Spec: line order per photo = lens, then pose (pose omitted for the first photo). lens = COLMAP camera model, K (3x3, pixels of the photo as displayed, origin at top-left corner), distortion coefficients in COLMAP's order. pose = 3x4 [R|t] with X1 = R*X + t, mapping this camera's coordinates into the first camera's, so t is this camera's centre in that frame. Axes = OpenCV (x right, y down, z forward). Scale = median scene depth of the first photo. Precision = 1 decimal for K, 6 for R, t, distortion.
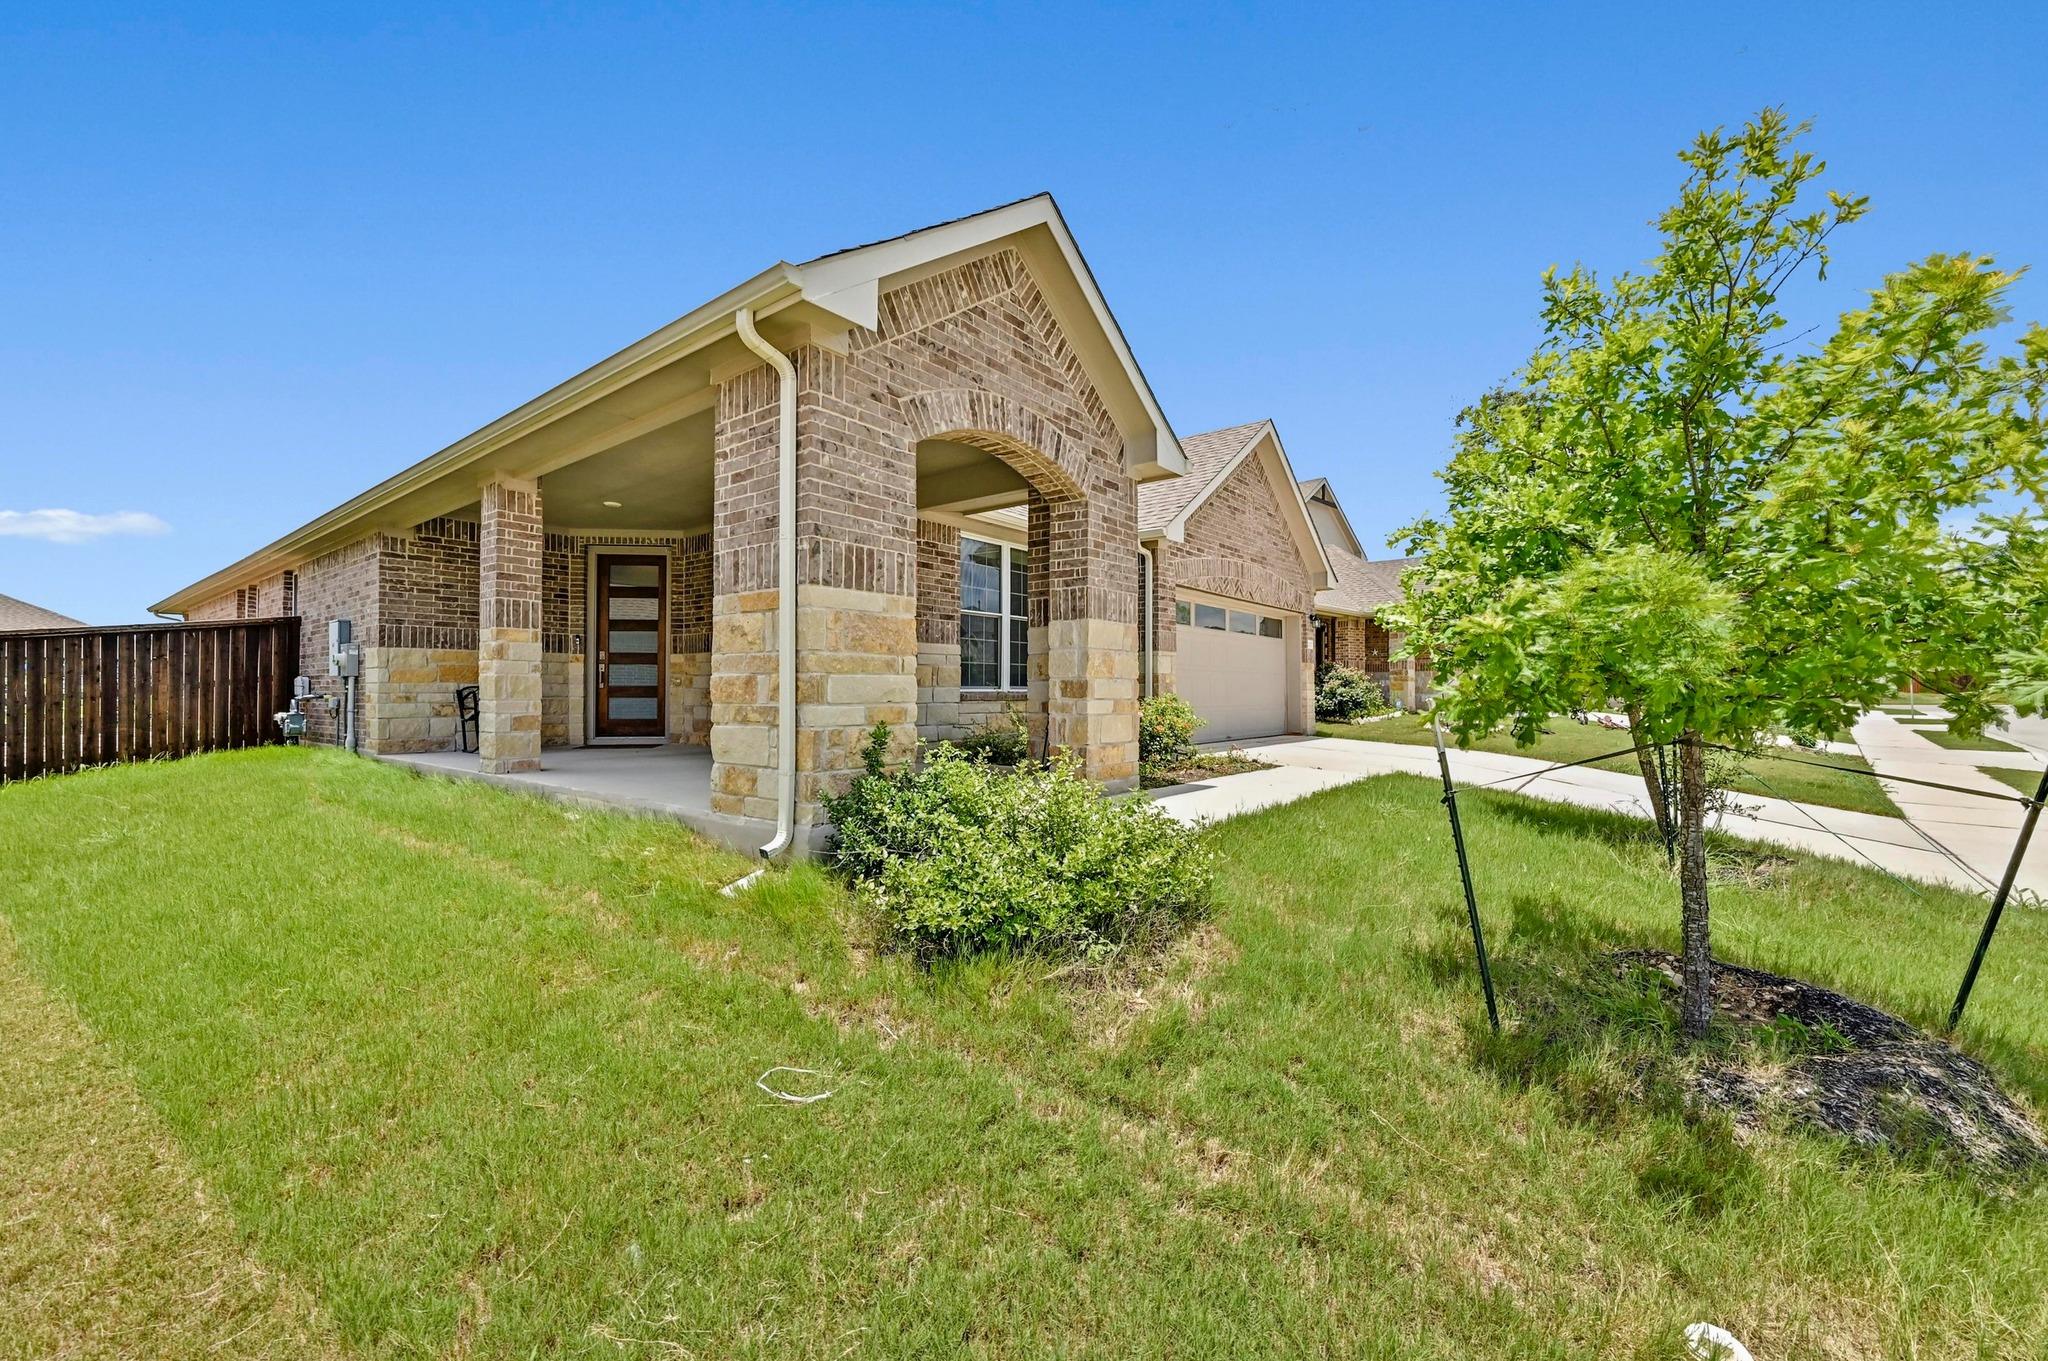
lens RADIAL K [[827.2, 0, 1038.2], [0, 827.2, 687.0], [0, 0, 1]] dist [-0.006667, 0.000766]
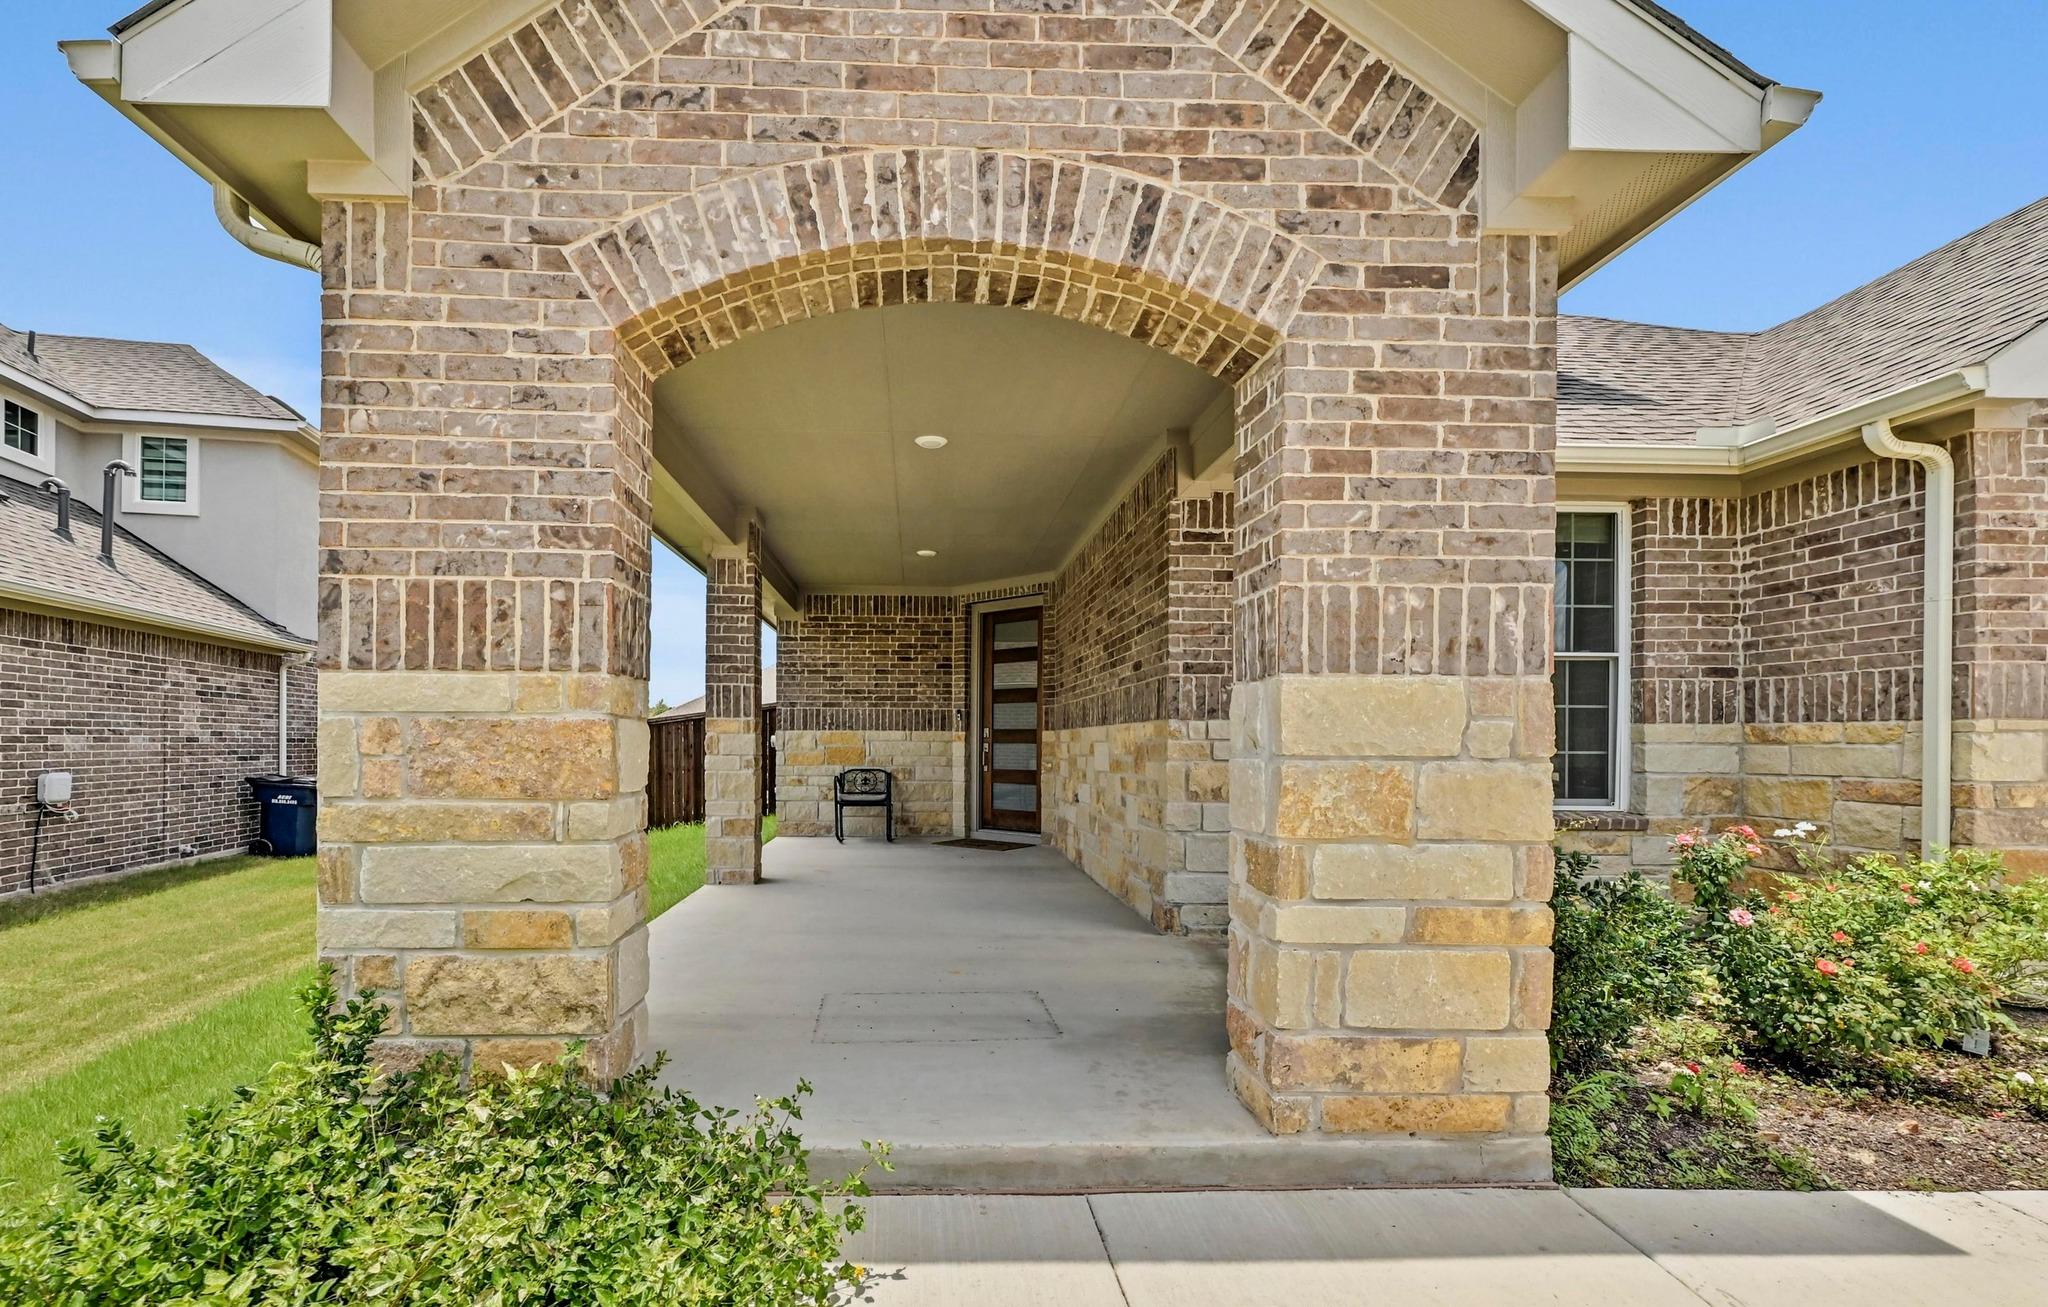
lens RADIAL K [[900.1, 0, 945.6], [0, 900.1, 743.1], [0, 0, 1]] dist [-0.002465, -0.000487]
pose [[0.624153, 0.006013, -0.781279, 0.281410], [-0.000436, 0.999973, 0.007348, -0.058349], [0.781302, -0.004246, 0.624139, 0.666948]]
